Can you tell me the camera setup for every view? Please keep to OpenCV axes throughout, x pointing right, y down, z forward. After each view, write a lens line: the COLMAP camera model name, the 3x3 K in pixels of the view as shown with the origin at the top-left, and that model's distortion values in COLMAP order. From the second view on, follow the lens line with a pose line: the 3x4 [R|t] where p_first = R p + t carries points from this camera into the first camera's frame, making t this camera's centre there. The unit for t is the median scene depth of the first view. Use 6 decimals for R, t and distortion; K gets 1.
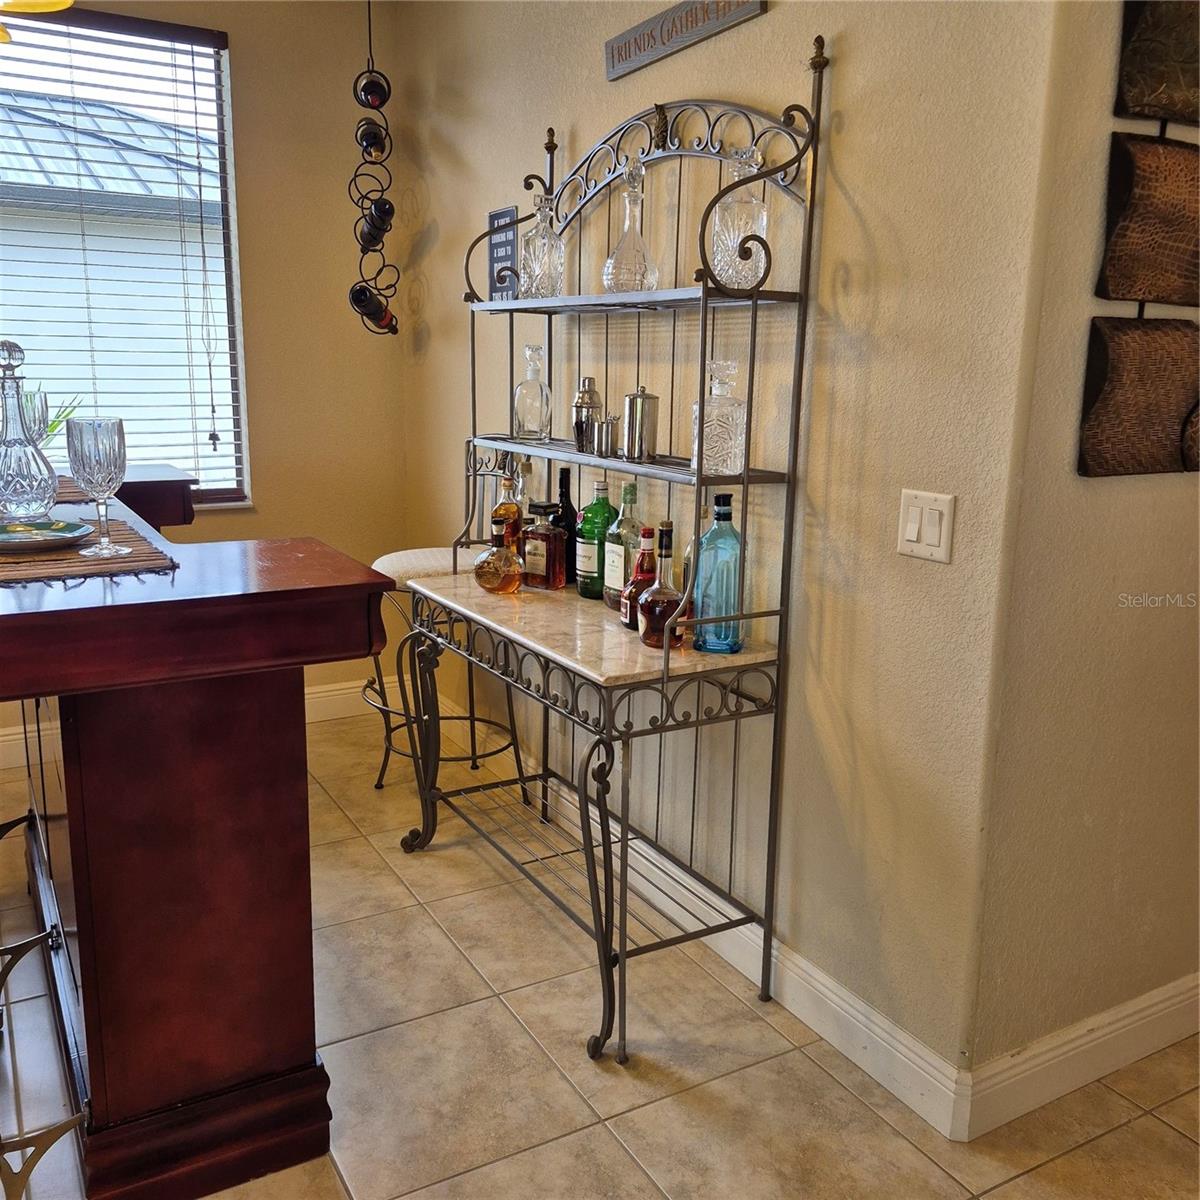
lens RADIAL K [[1102.2, 0, 599.2], [0, 1102.2, 592.3], [0, 0, 1]] dist [0.118204, -0.176041]
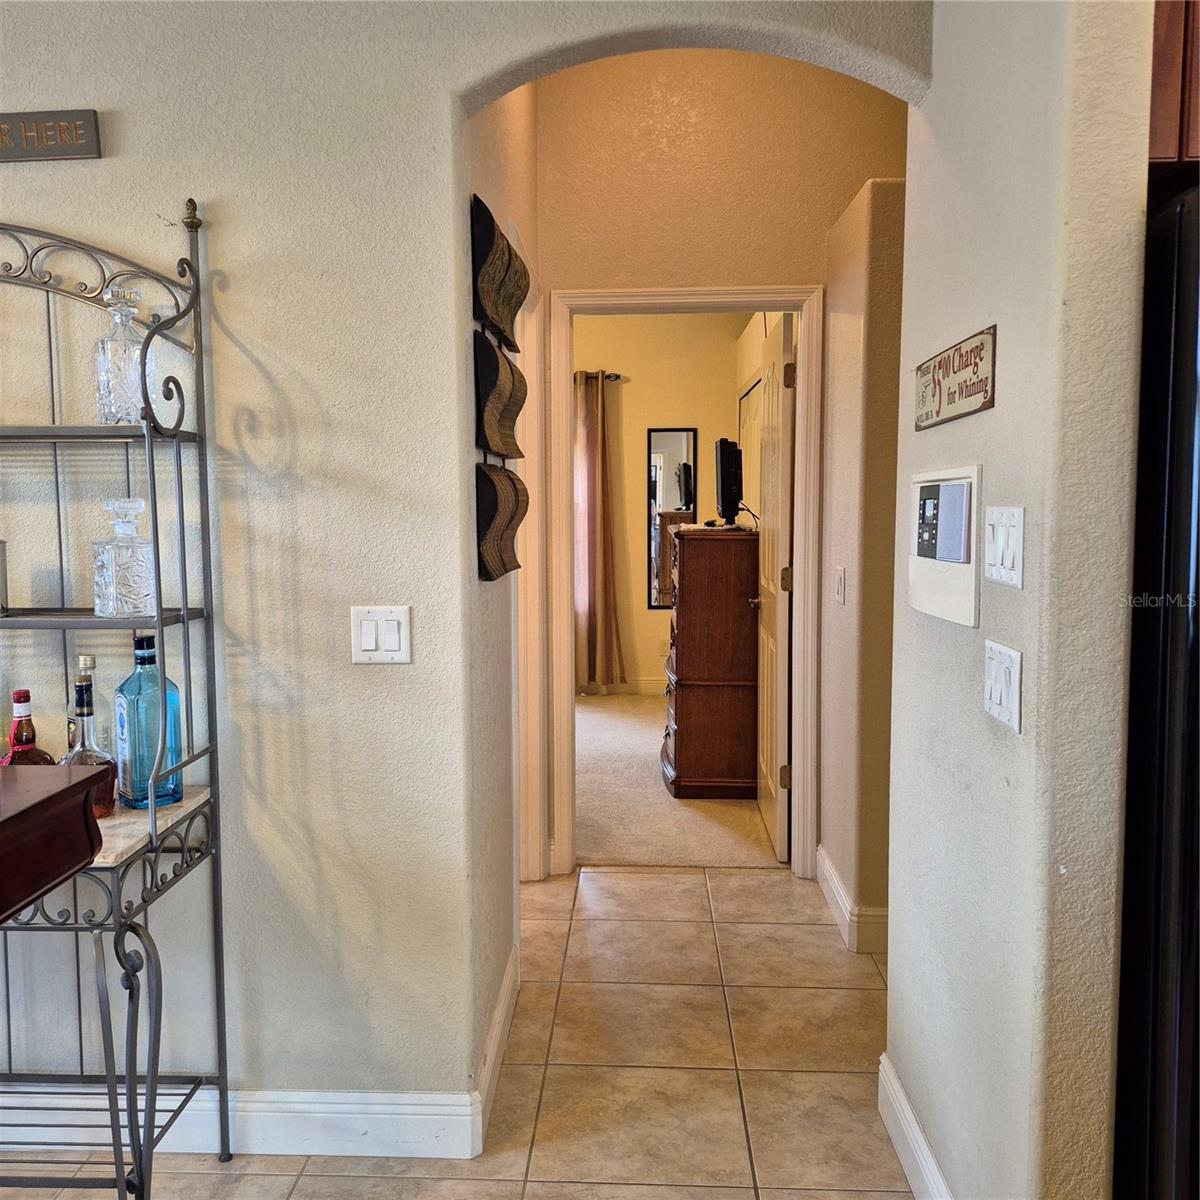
lens RADIAL K [[1102.2, 0, 599.2], [0, 1102.2, 592.3], [0, 0, 1]] dist [0.118204, -0.176041]
pose [[0.525660, -0.092926, 0.845604, -0.507176], [0.191401, 0.981449, -0.011127, -0.042759], [-0.828883, 0.167699, 0.533694, 0.168264]]
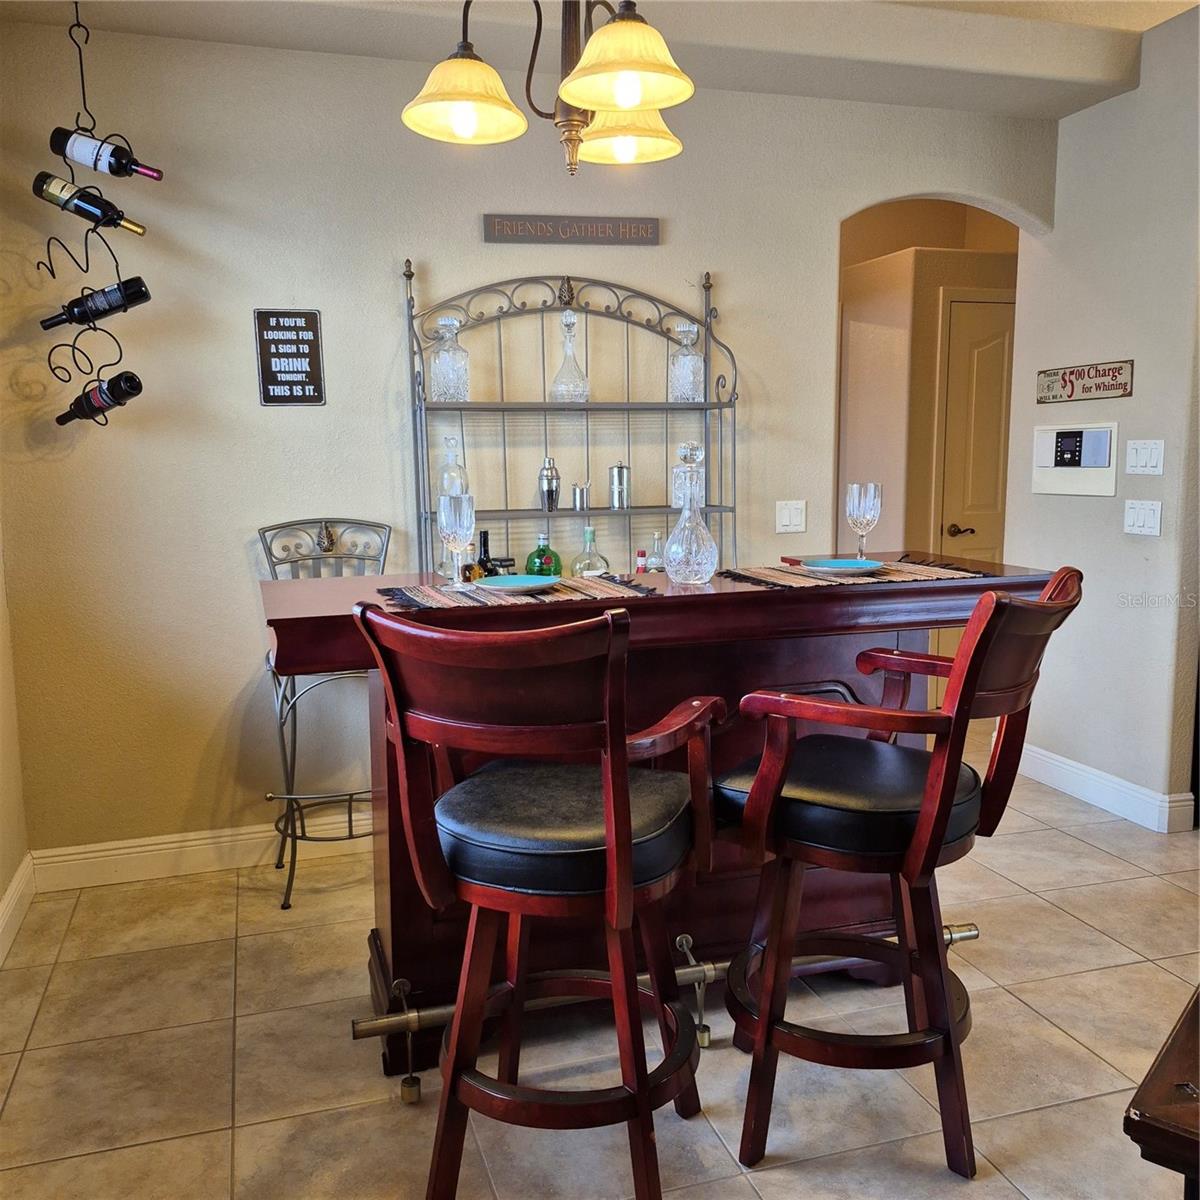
lens RADIAL K [[1102.2, 0, 599.2], [0, 1102.2, 592.3], [0, 0, 1]] dist [0.118204, -0.176041]
pose [[0.204750, -0.150796, 0.967129, -1.651165], [0.218586, 0.970153, 0.104991, -0.199693], [-0.954095, 0.189904, 0.231600, 0.802613]]
